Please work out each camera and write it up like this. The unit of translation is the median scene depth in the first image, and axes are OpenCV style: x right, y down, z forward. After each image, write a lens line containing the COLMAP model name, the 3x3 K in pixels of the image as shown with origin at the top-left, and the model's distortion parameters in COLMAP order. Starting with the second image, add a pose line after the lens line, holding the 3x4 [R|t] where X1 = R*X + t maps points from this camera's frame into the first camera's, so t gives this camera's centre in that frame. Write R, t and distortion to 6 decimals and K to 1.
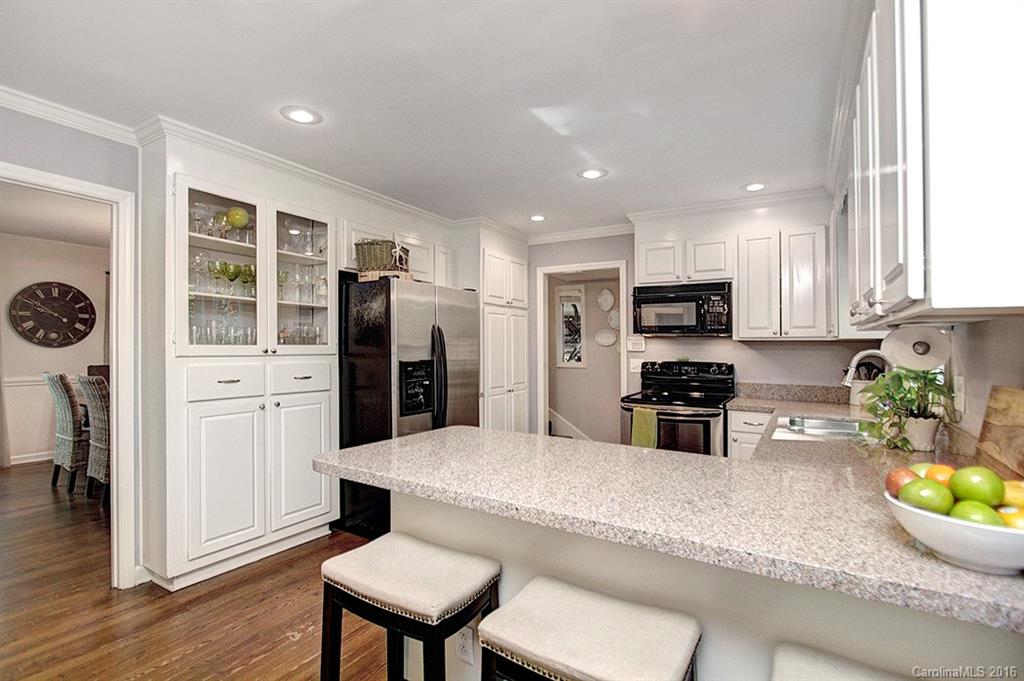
lens RADIAL K [[498.9, 0, 510.7], [0, 498.9, 348.1], [0, 0, 1]] dist [-0.000601, -0.000042]
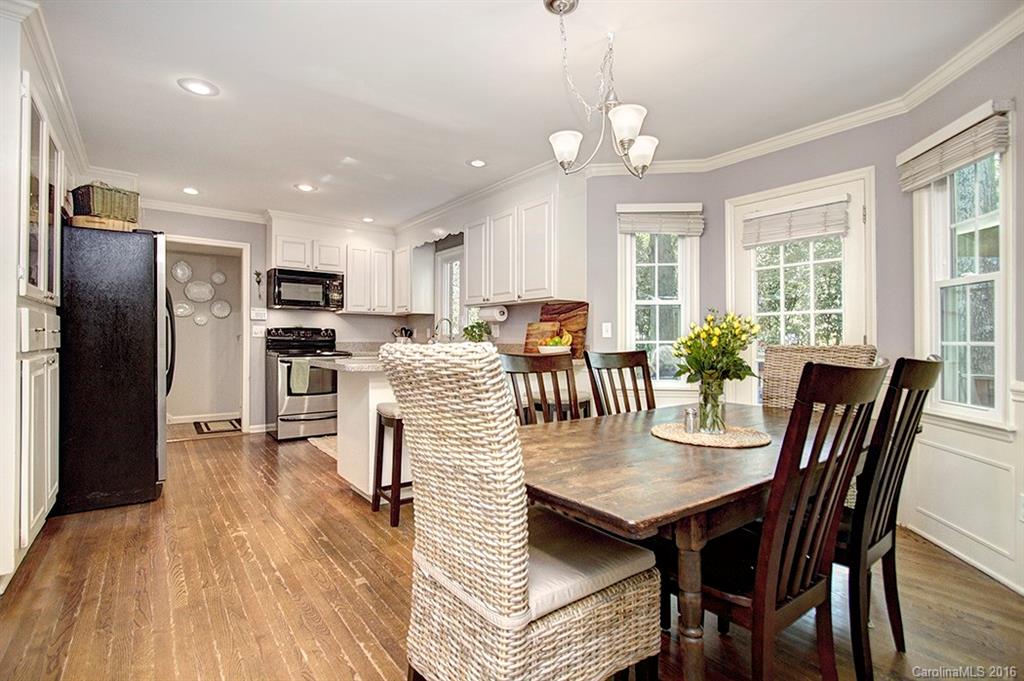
lens RADIAL K [[489.3, 0, 512.0], [0, 489.3, 340.5], [0, 0, 1]] dist [-0.000713, -0.000090]
pose [[0.375384, -0.006688, 0.926845, -0.708289], [-0.002644, 0.999962, 0.008286, 0.051771], [-0.926866, -0.005561, 0.375352, -0.030105]]
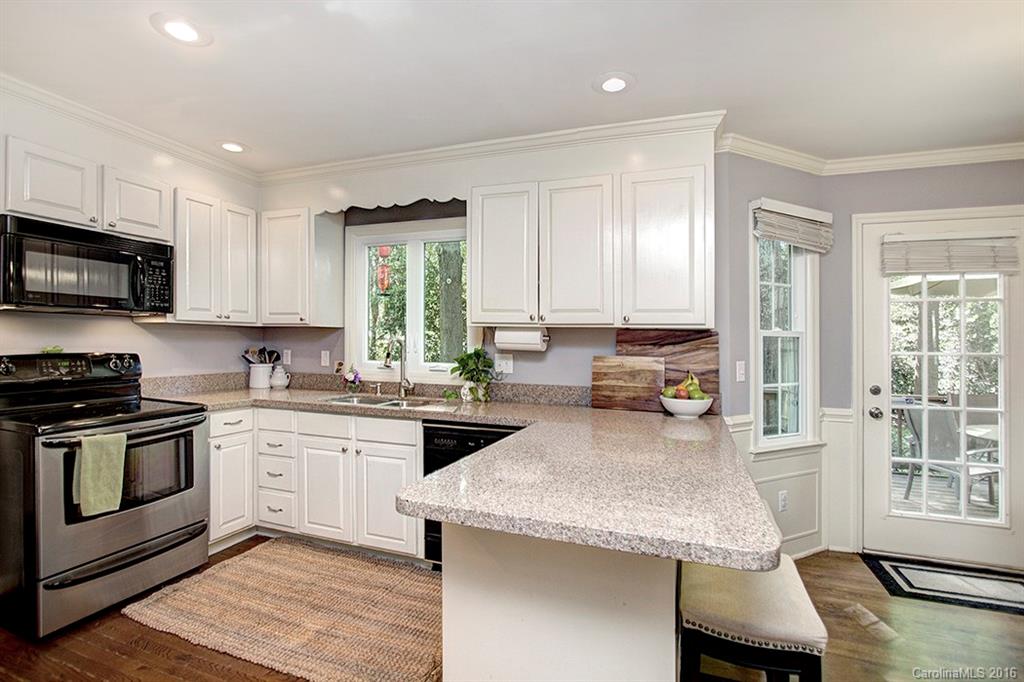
lens RADIAL K [[489.3, 0, 512.0], [0, 489.3, 341.0], [0, 0, 1]] dist [-0.000713, -0.000090]
pose [[-0.183207, -0.018507, 0.982900, -0.372095], [-0.017607, 0.999724, 0.015542, -0.008413], [-0.982917, -0.014459, -0.183482, 0.590724]]
